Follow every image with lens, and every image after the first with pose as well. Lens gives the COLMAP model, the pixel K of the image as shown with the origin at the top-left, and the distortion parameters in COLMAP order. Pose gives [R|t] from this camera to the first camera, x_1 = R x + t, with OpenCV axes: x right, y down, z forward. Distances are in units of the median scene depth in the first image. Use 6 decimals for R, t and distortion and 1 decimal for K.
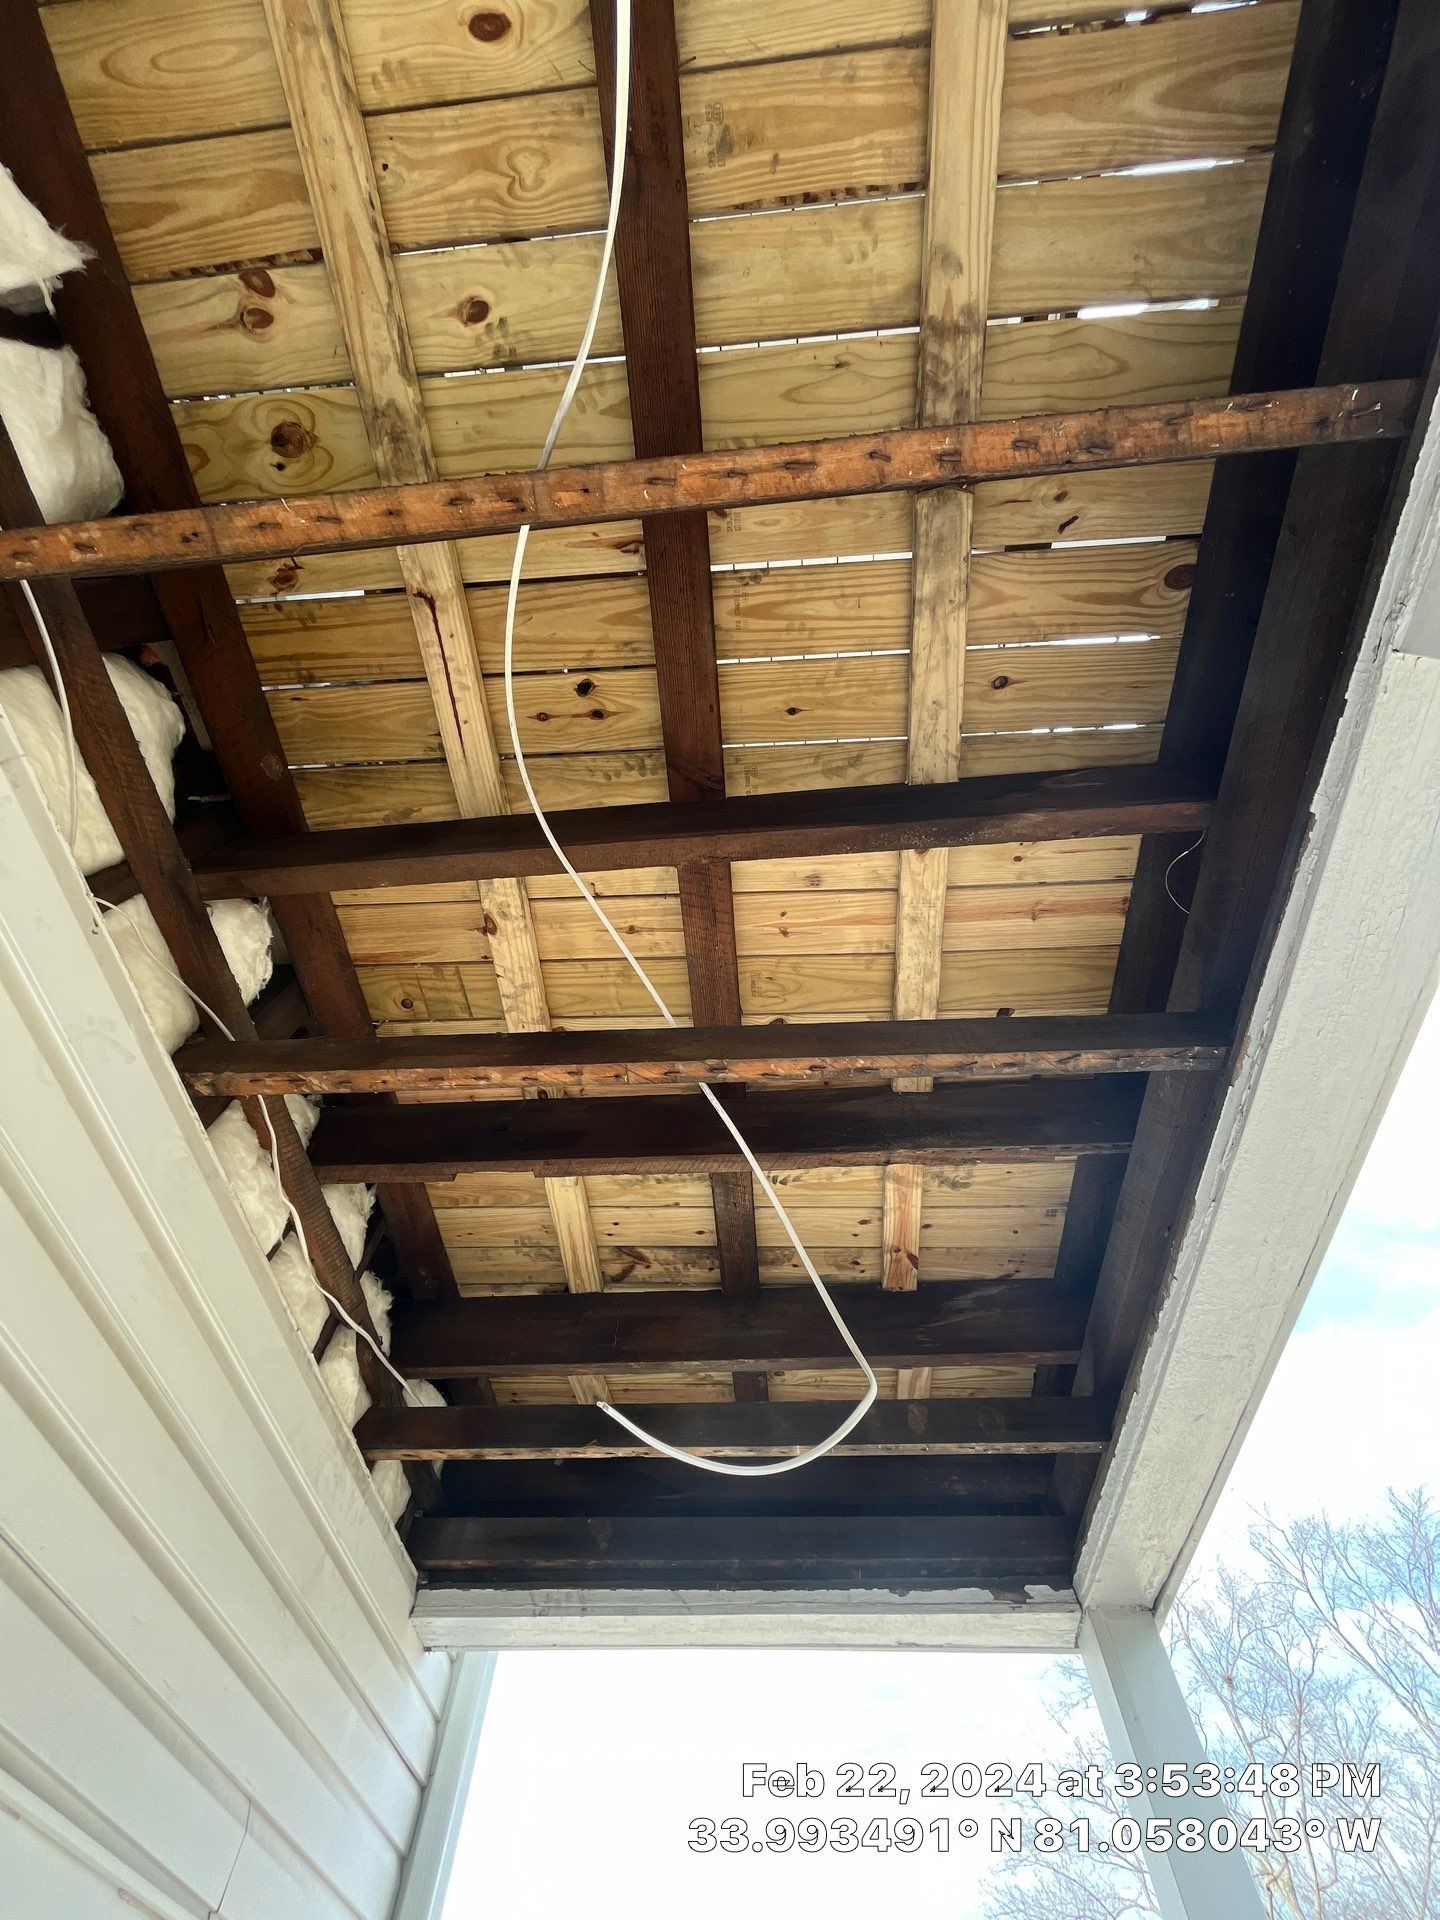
lens RADIAL K [[790.7, 0, 720.0], [0, 790.7, 960.0], [0, 0, 1]] dist [0.032141, -0.012931]
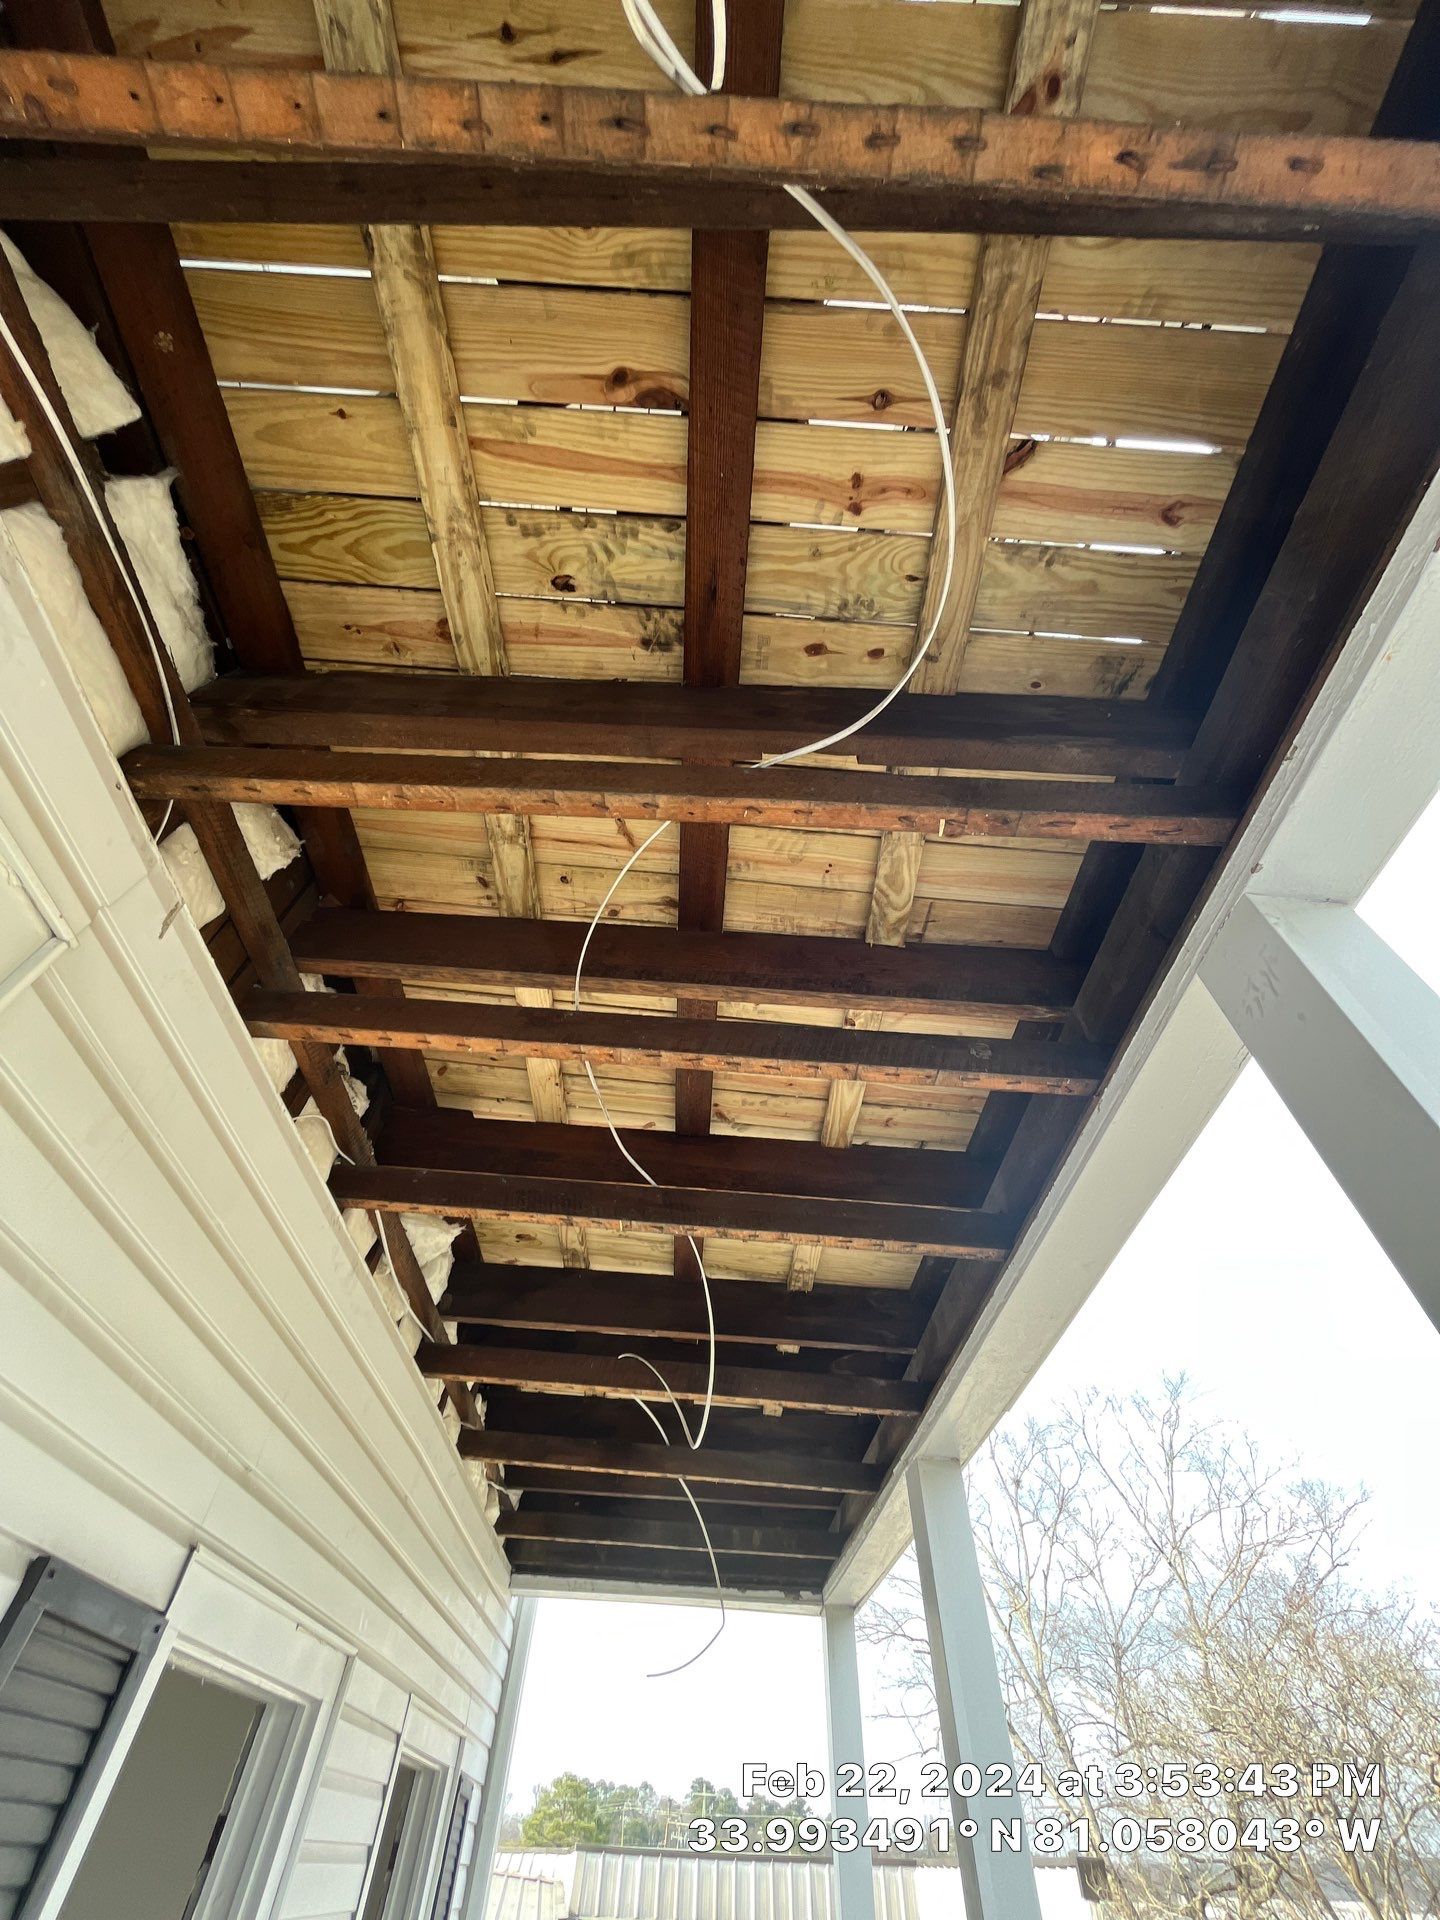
lens RADIAL K [[776.4, 0, 726.0], [0, 776.4, 964.5], [0, 0, 1]] dist [-0.001408, -0.000252]
pose [[0.993346, 0.105991, 0.045040, -0.030614], [-0.113036, 0.972172, 0.205194, -0.450851], [-0.022038, -0.208920, 0.977684, -0.240229]]
